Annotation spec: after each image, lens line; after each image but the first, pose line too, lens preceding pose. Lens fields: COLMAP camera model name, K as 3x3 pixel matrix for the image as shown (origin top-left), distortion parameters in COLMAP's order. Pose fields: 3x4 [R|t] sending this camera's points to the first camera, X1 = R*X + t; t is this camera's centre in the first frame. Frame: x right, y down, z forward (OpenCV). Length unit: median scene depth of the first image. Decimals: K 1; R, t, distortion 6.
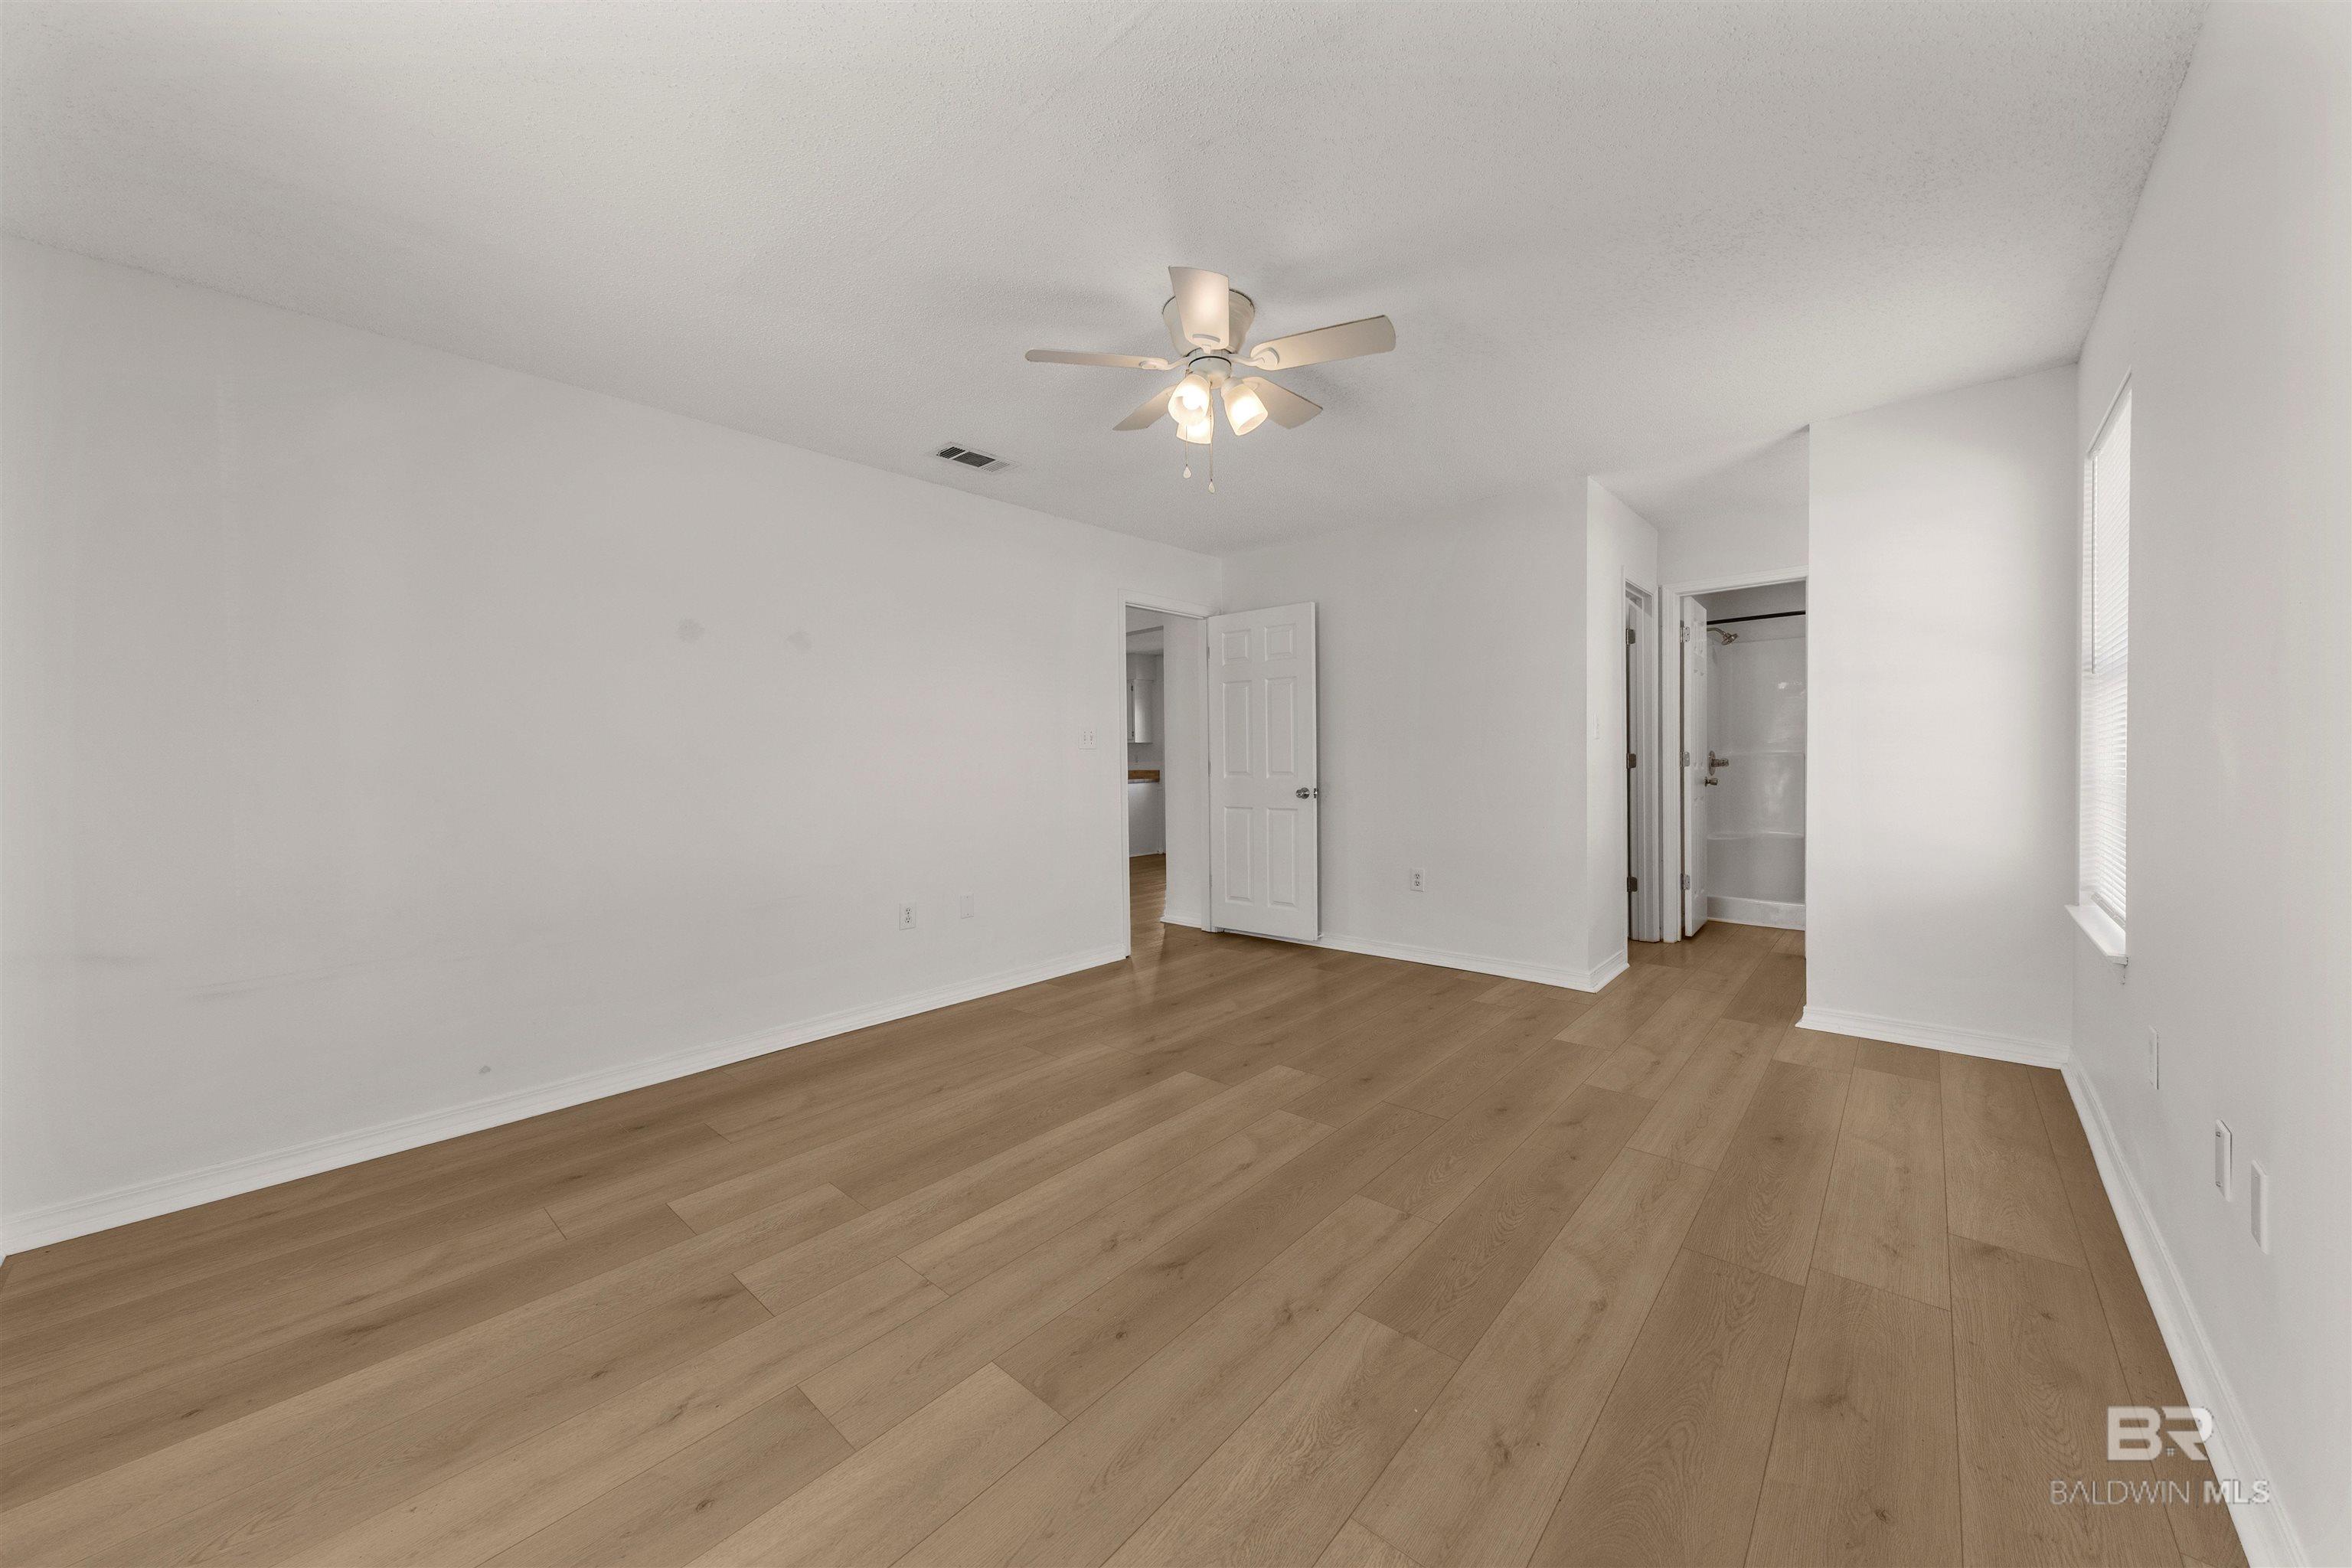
lens RADIAL K [[816.5, 0, 1183.7], [0, 816.5, 775.8], [0, 0, 1]] dist [0.006513, 0.000009]
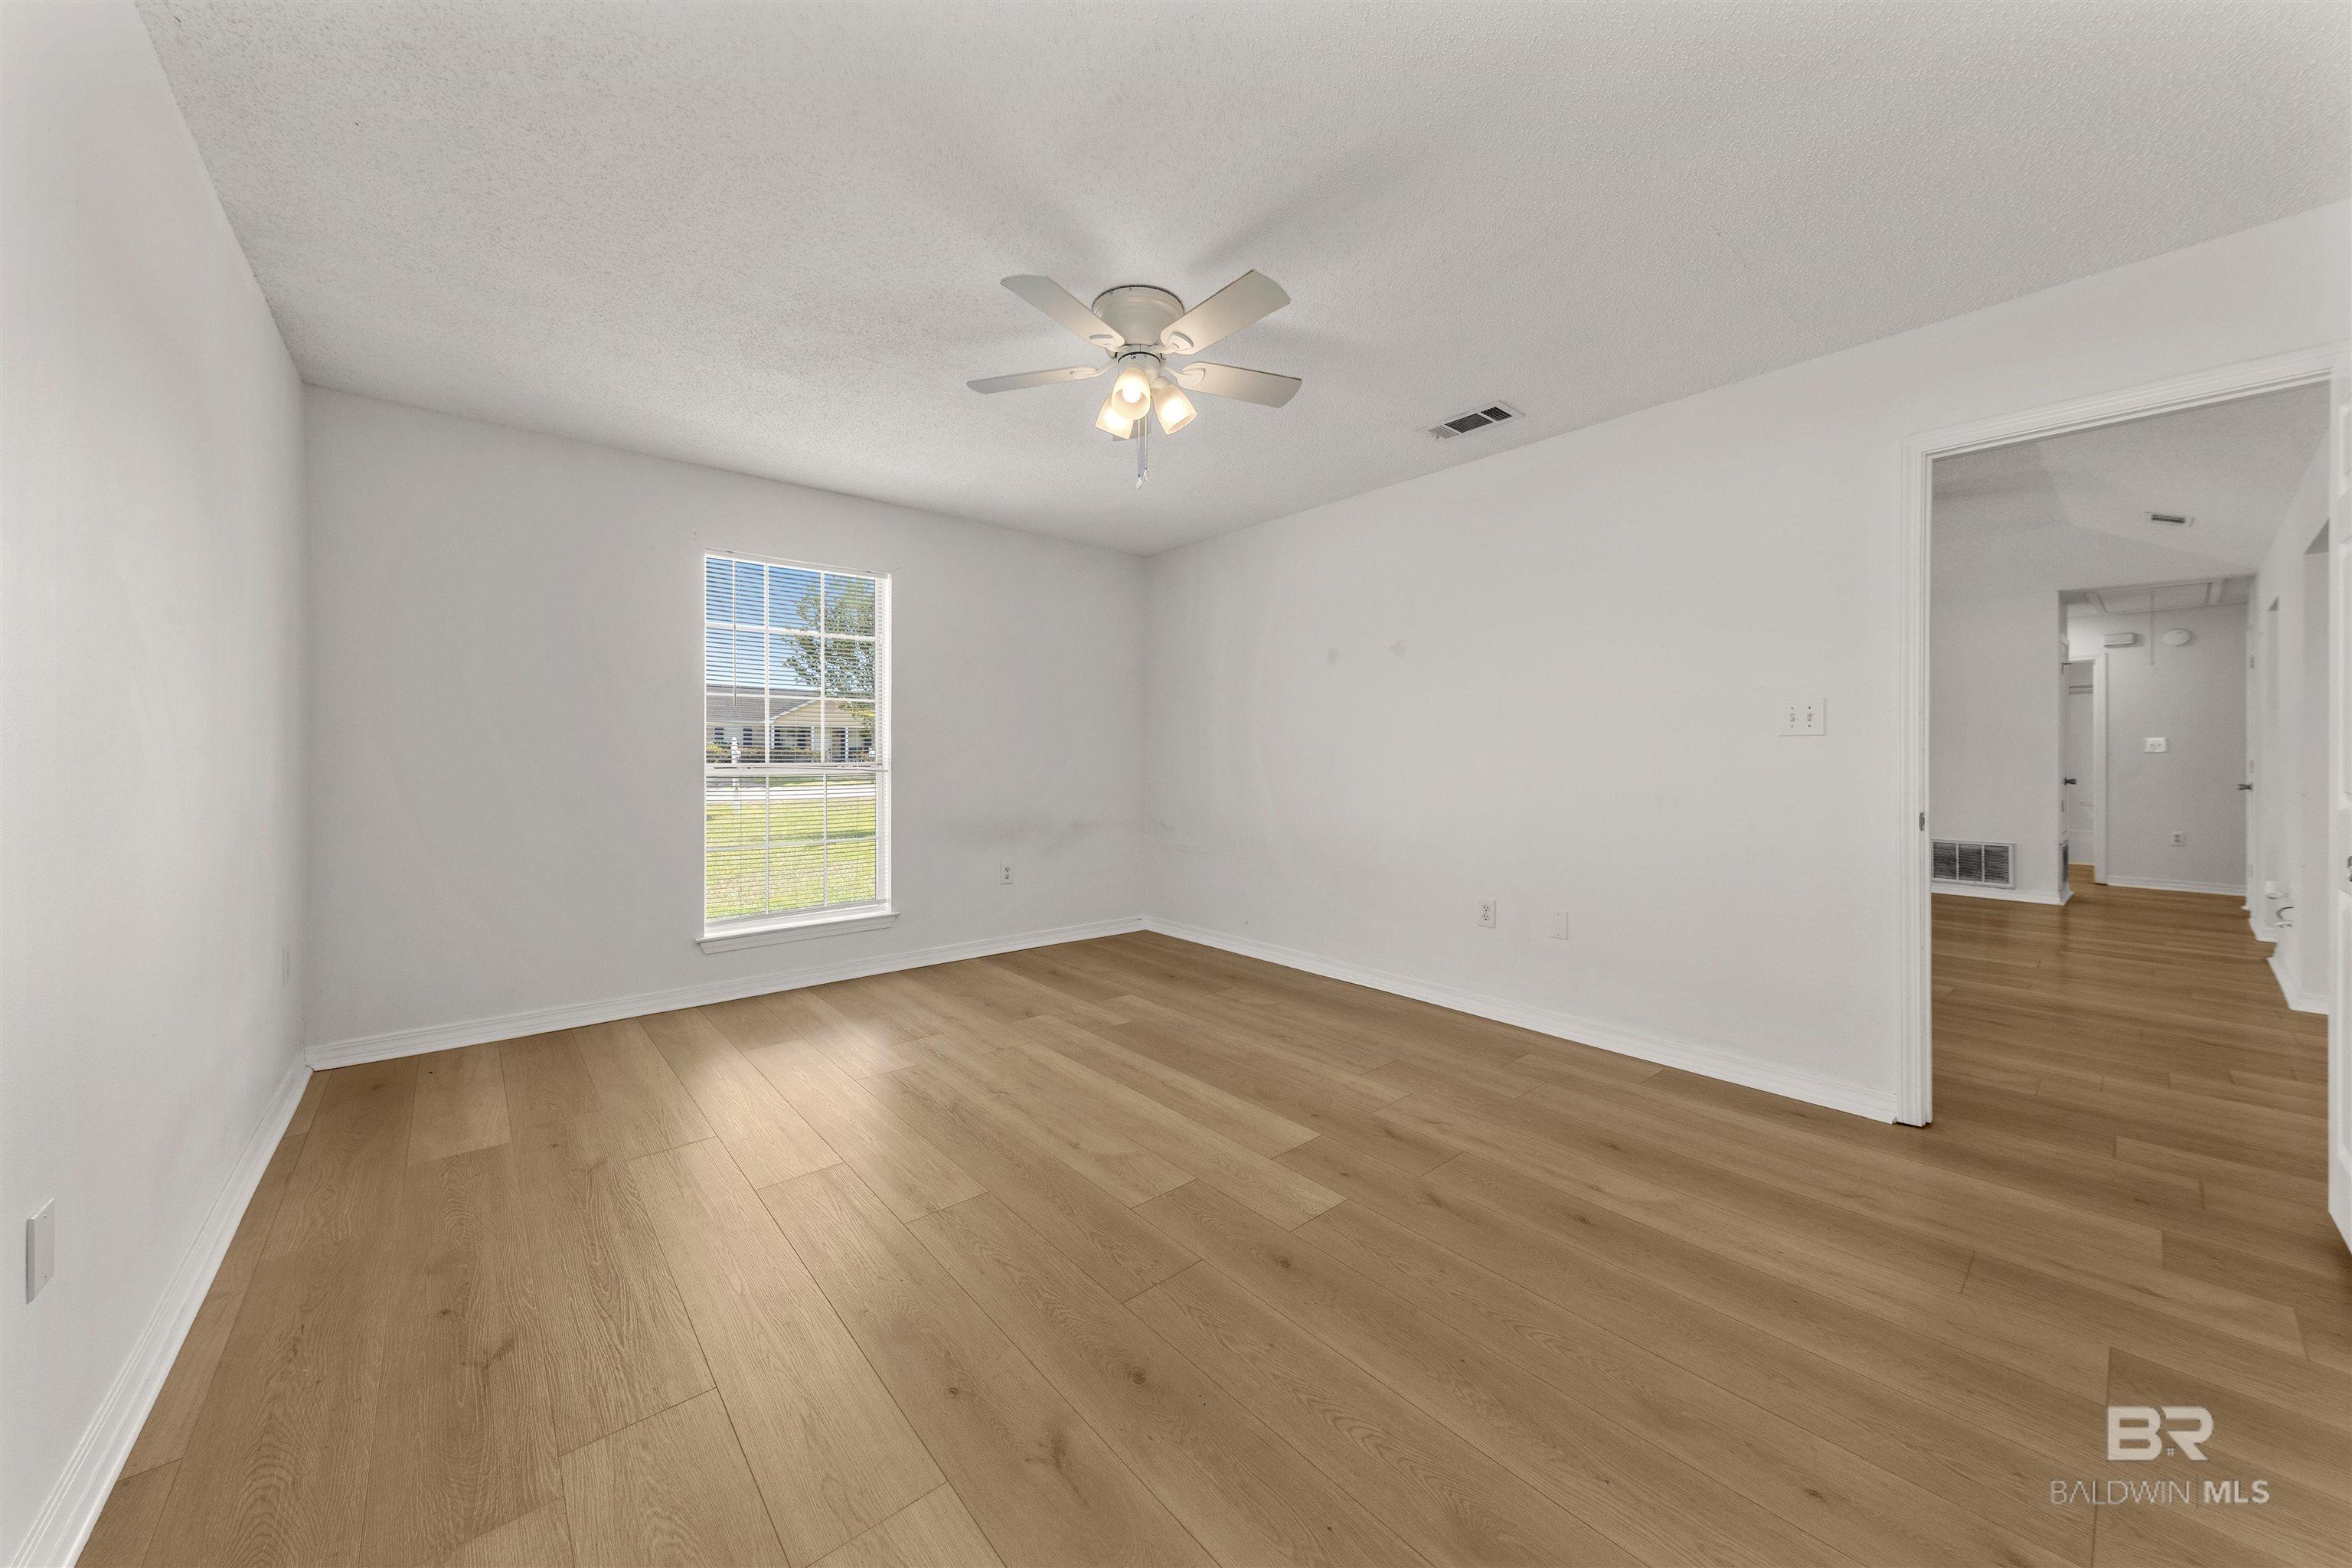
lens RADIAL K [[816.5, 0, 1183.9], [0, 816.5, 762.9], [0, 0, 1]] dist [0.006513, 0.000009]
pose [[-0.118378, 0.025119, -0.992651, 0.859428], [-0.019550, 0.999427, 0.027622, -0.033342], [0.992776, 0.022676, -0.117819, 0.993152]]
